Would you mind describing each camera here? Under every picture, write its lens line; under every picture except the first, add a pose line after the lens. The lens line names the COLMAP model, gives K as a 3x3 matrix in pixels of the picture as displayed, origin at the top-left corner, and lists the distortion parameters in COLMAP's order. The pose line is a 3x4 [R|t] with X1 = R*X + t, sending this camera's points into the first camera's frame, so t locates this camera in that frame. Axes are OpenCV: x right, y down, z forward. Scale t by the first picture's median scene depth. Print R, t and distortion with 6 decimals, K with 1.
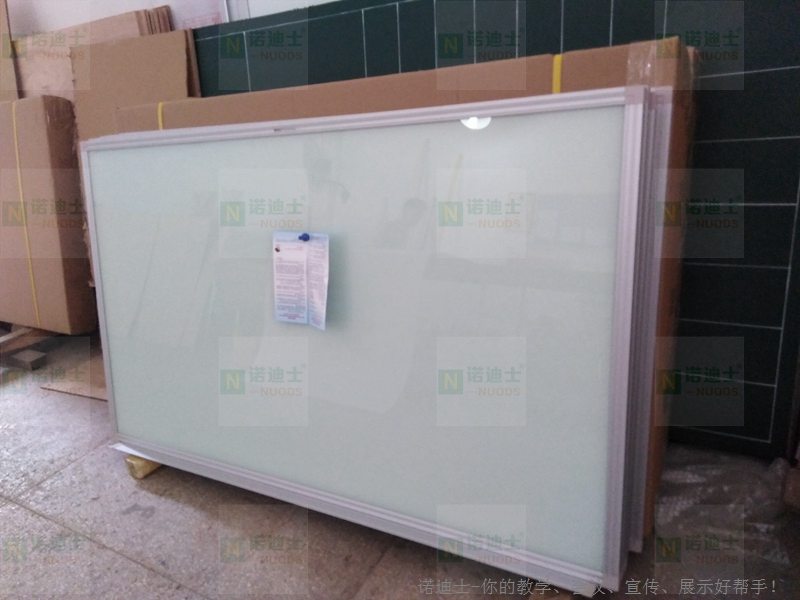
lens RADIAL K [[580.4, 0, 401.7], [0, 580.4, 298.0], [0, 0, 1]] dist [0.002426, 0.017587]
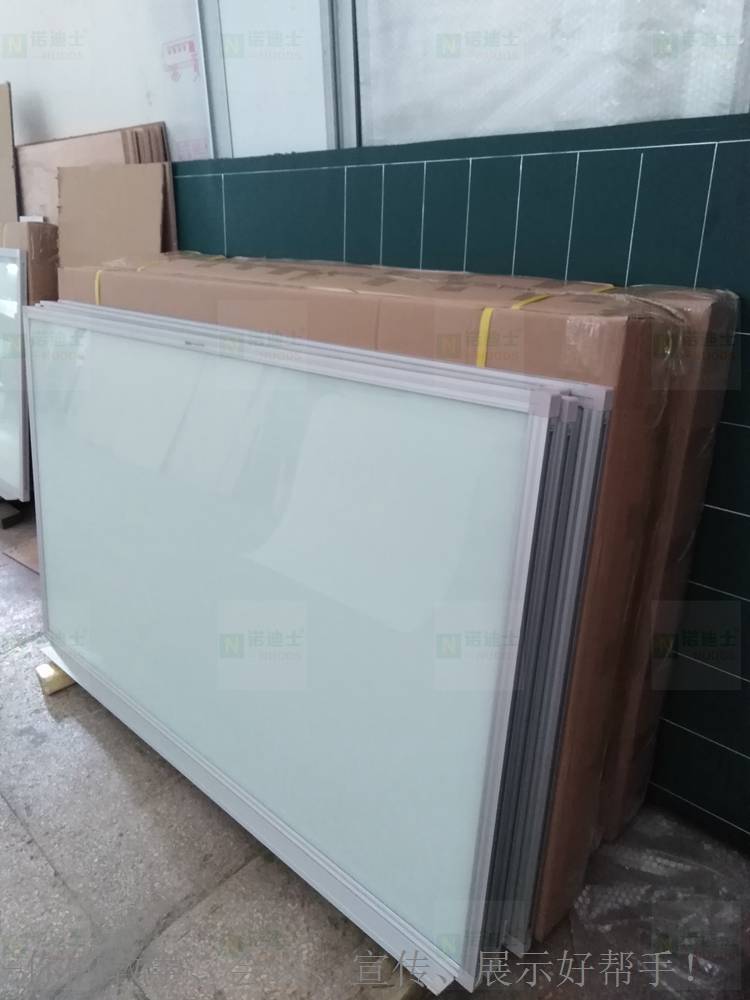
lens RADIAL K [[725.5, 0, 377.0], [0, 725.5, 504.1], [0, 0, 1]] dist [0.002426, 0.017587]
pose [[0.967378, 0.147087, -0.206265, 0.288055], [-0.125357, 0.985447, 0.114801, -0.214808], [0.220149, -0.085199, 0.971738, 0.055392]]
